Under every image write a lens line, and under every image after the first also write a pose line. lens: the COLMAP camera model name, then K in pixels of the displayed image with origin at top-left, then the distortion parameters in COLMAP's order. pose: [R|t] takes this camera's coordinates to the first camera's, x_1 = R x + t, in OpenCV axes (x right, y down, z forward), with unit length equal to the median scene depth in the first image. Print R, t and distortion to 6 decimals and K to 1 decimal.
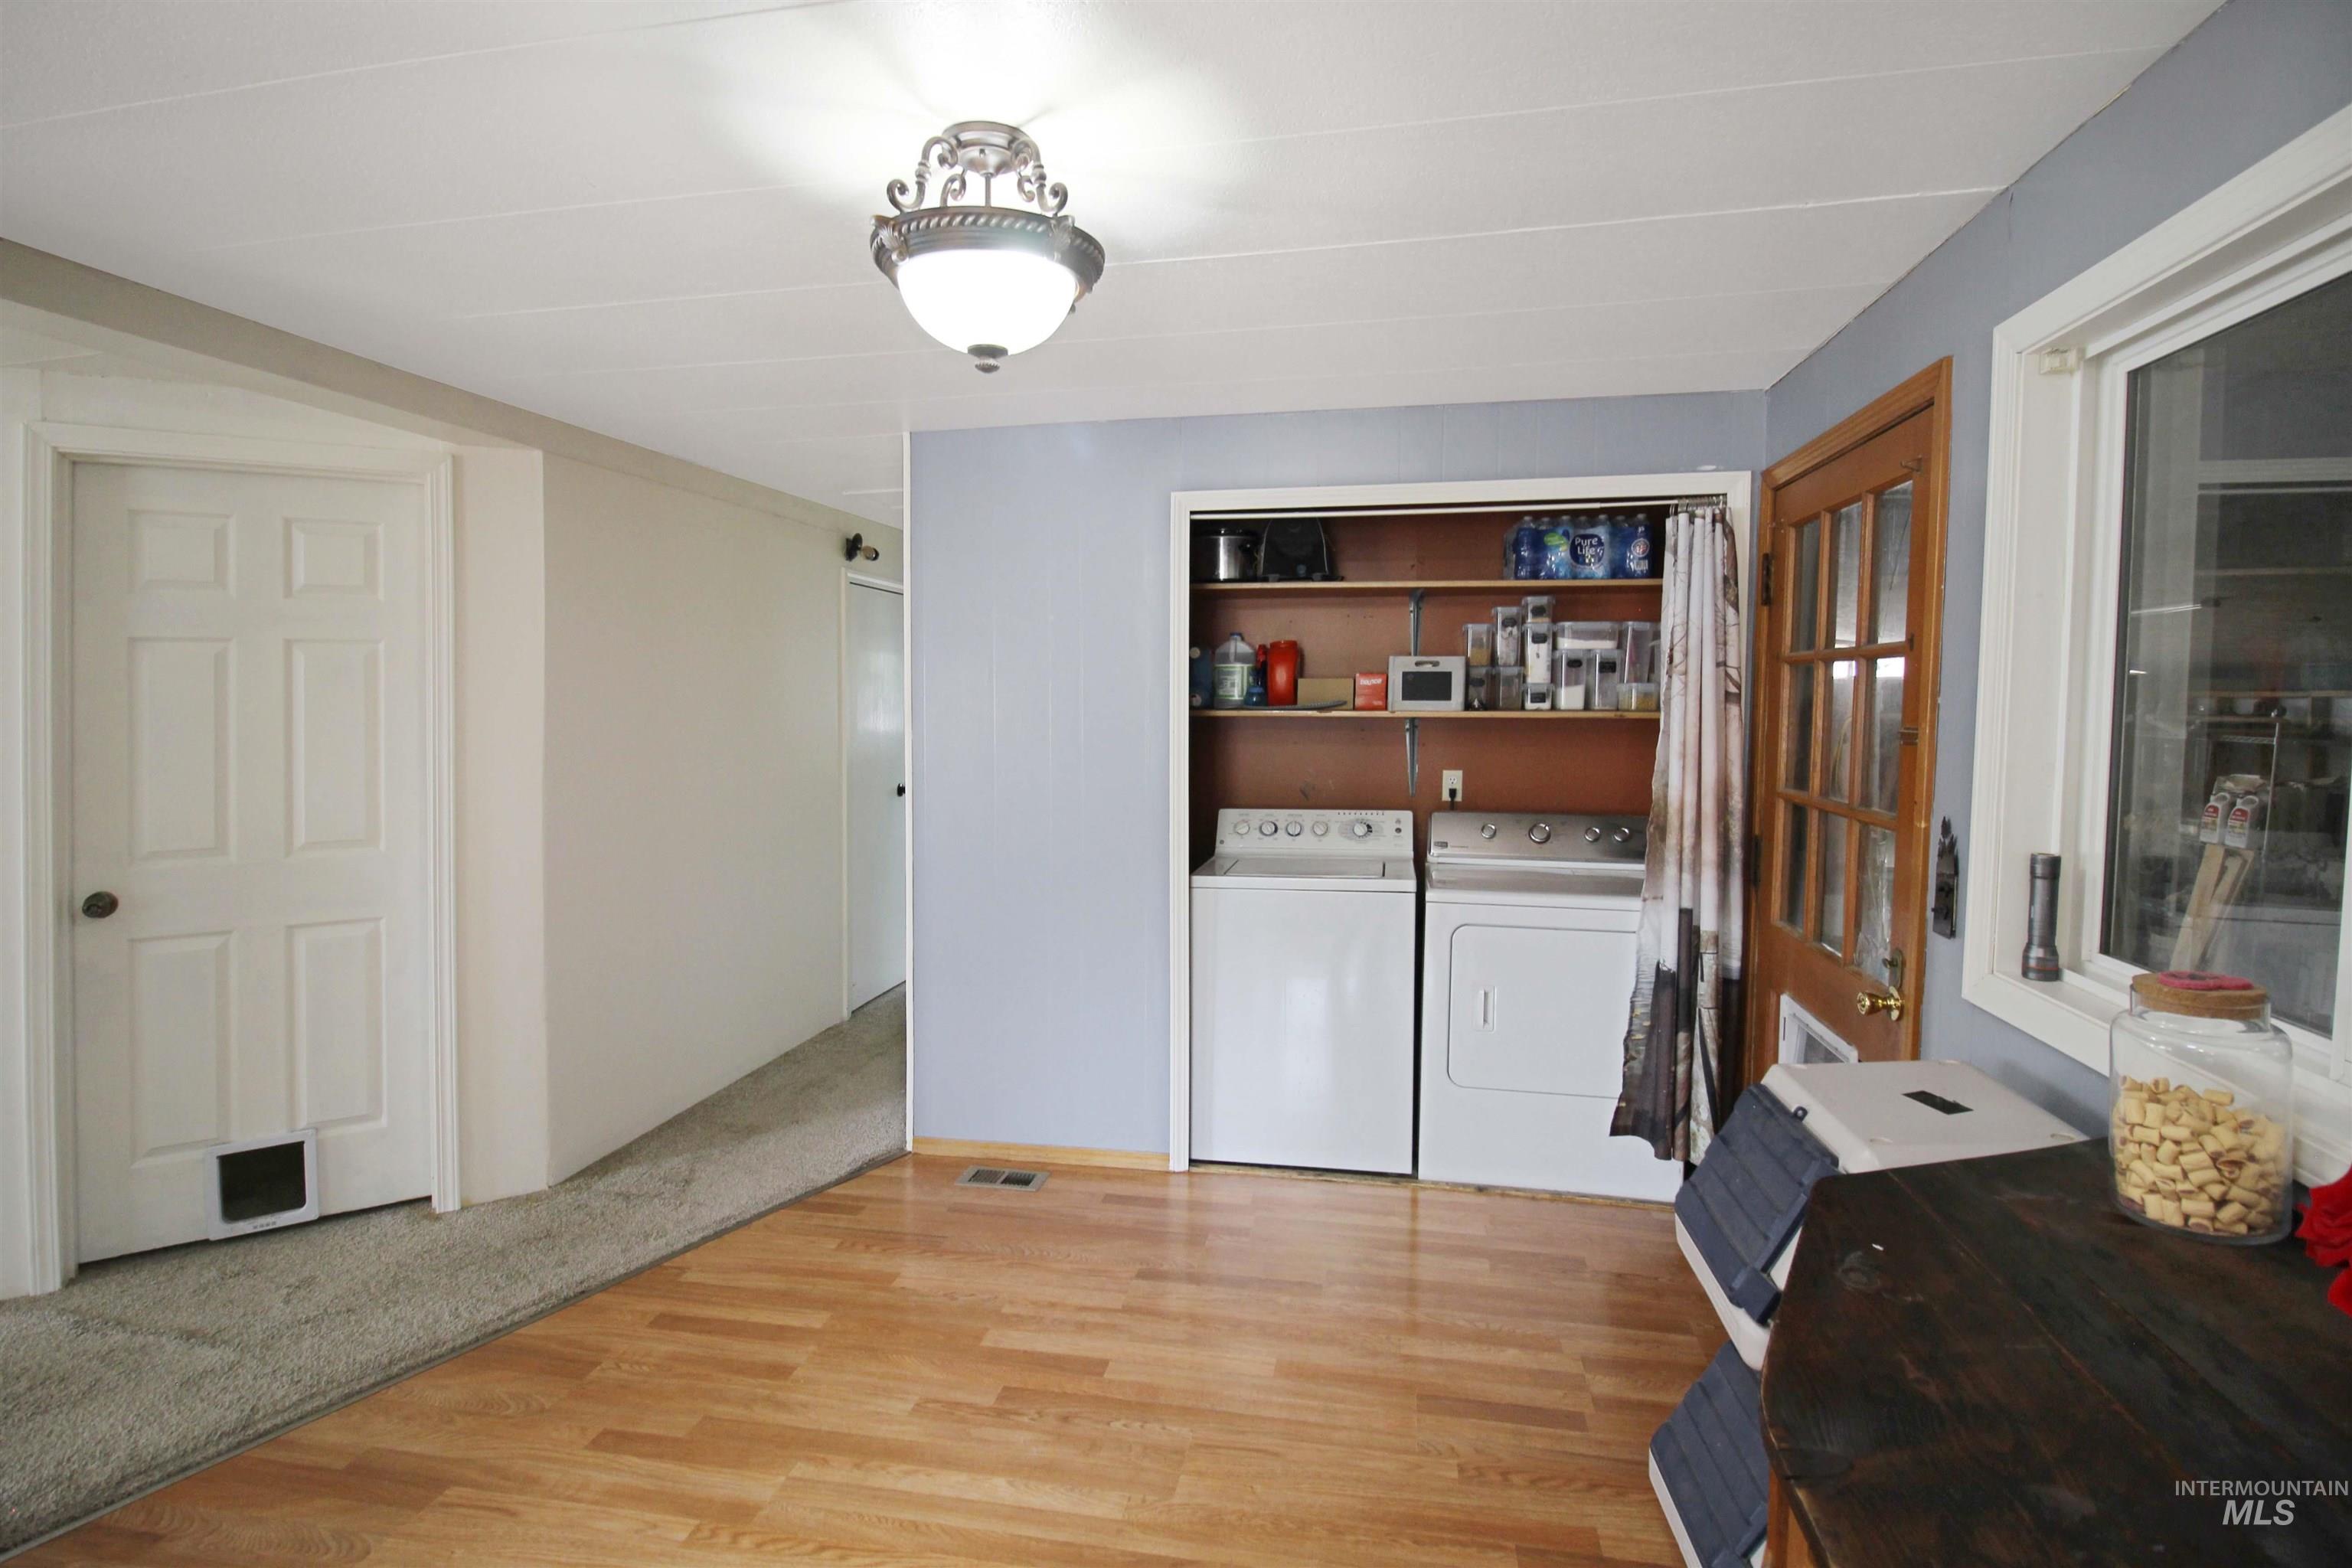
lens RADIAL K [[1099.7, 0, 1163.8], [0, 1099.7, 767.4], [0, 0, 1]] dist [-0.005750, -0.001936]
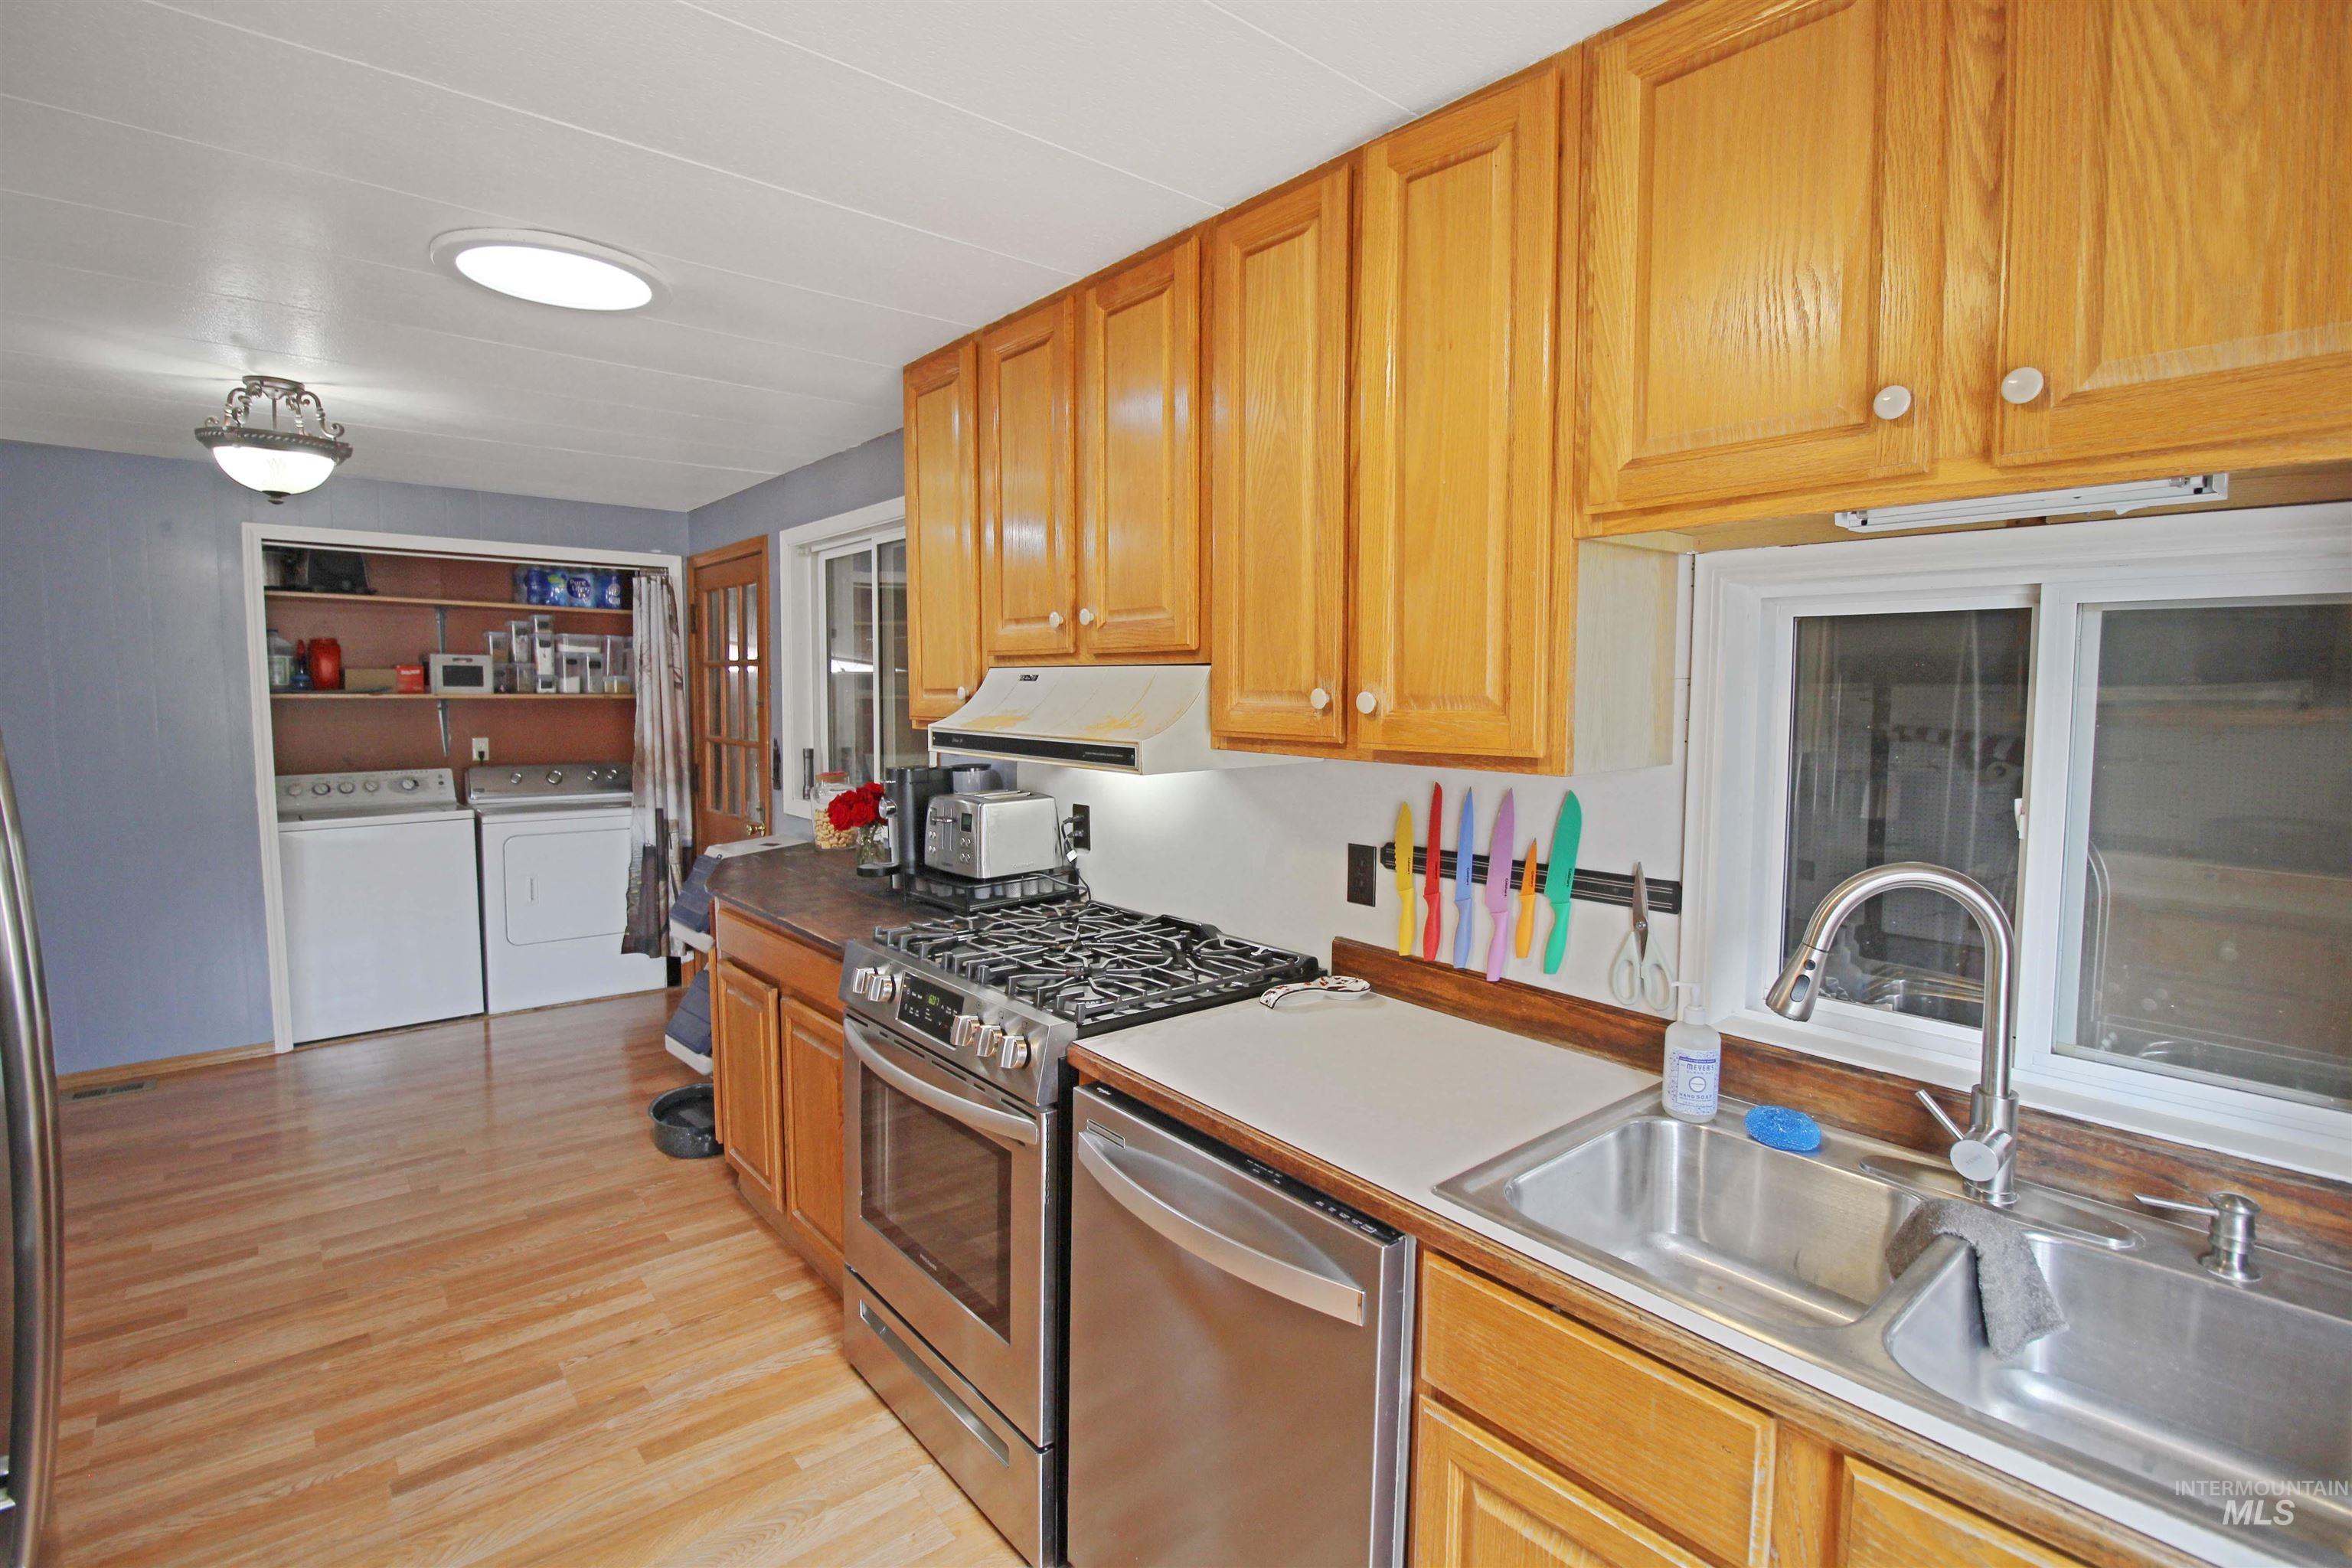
lens RADIAL K [[1099.7, 0, 1163.8], [0, 1099.7, 767.4], [0, 0, 1]] dist [-0.005750, -0.001936]
pose [[0.616064, -0.053855, 0.785853, -0.330701], [0.044272, 0.998450, 0.033718, 0.035912], [-0.786451, 0.014019, 0.617493, -0.586225]]
